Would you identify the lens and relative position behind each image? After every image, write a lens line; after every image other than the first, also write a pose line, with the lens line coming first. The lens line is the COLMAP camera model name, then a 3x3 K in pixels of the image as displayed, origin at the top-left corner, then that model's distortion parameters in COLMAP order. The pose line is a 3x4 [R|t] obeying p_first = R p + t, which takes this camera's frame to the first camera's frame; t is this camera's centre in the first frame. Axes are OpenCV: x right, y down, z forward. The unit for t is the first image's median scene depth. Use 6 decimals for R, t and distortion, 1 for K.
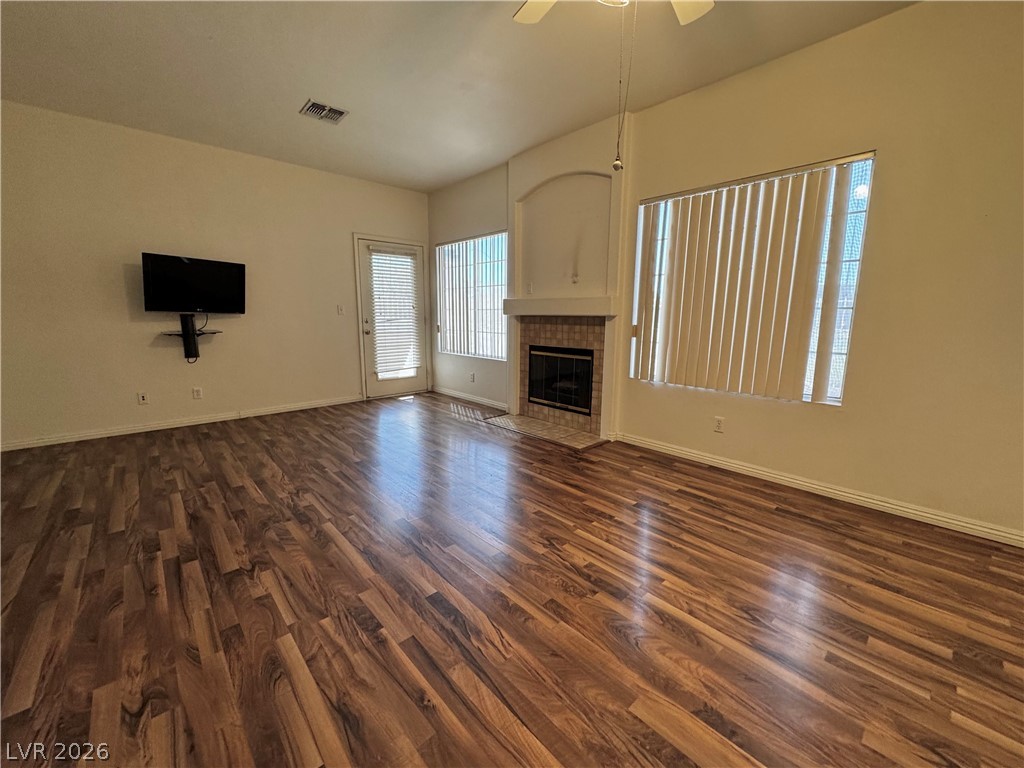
lens RADIAL K [[411.3, 0, 521.8], [0, 411.3, 384.6], [0, 0, 1]] dist [-0.004325, 0.000660]
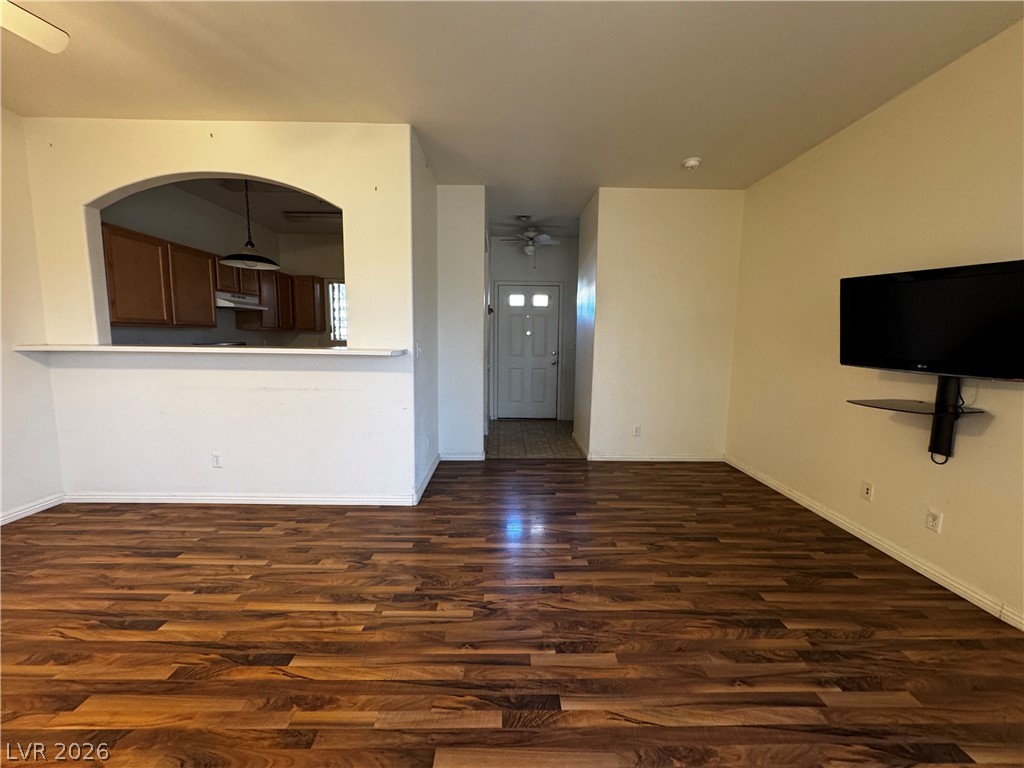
lens RADIAL K [[411.3, 0, 509.1], [0, 411.3, 357.0], [0, 0, 1]] dist [-0.004325, 0.000660]
pose [[-0.681786, 0.021778, -0.731228, -0.043852], [-0.142101, 0.976576, 0.161577, -0.287906], [0.717618, 0.214069, -0.662721, 1.356261]]
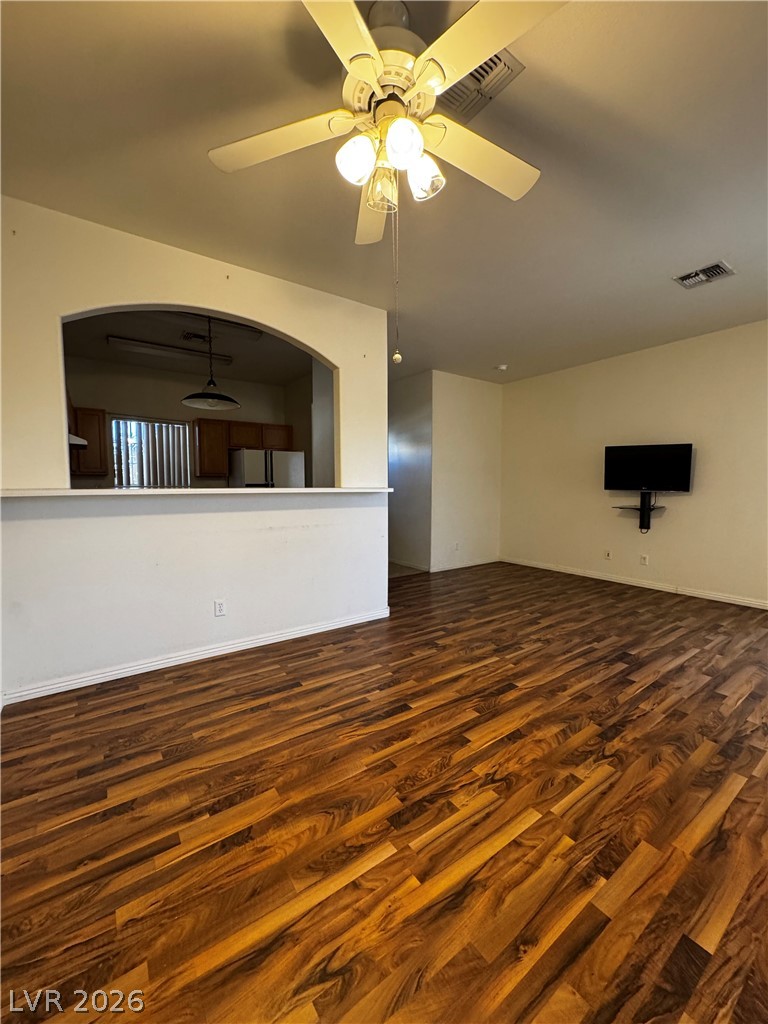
lens RADIAL K [[411.3, 0, 377.5], [0, 411.3, 517.0], [0, 0, 1]] dist [-0.004325, 0.000660]
pose [[-0.146543, 0.071633, -0.986607, 0.655414], [-0.167915, 0.981099, 0.096174, -0.122201], [0.974849, 0.179760, -0.131745, 0.595719]]
